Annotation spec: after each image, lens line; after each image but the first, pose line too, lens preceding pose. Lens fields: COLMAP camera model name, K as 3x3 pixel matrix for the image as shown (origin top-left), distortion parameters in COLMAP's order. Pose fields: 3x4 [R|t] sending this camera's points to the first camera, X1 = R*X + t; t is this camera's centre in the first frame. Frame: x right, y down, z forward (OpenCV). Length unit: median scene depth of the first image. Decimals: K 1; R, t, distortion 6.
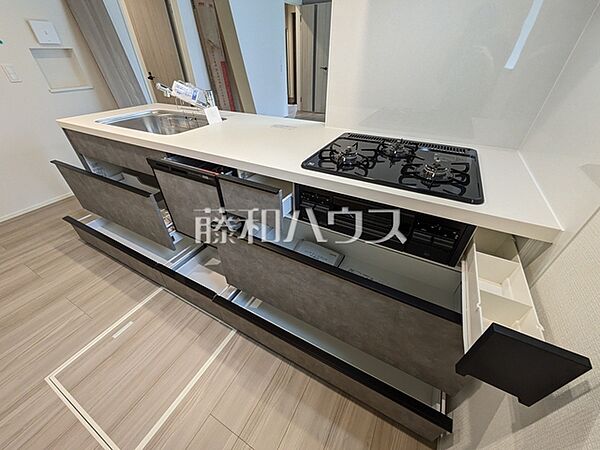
lens RADIAL K [[237.1, 0, 298.0], [0, 237.1, 227.4], [0, 0, 1]] dist [0.005793, 0.000593]
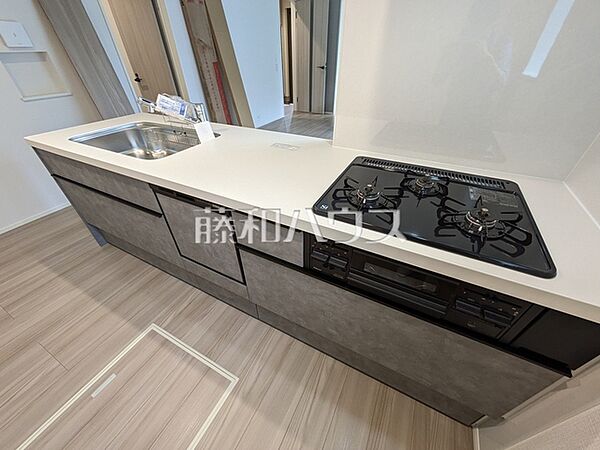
lens RADIAL K [[237.1, 0, 298.4], [0, 237.1, 226.9], [0, 0, 1]] dist [0.005793, 0.000593]
pose [[0.999747, -0.015214, 0.016582, -0.024612], [0.014988, 0.999795, 0.013640, -0.109971], [-0.016786, -0.013388, 0.999769, 0.093487]]
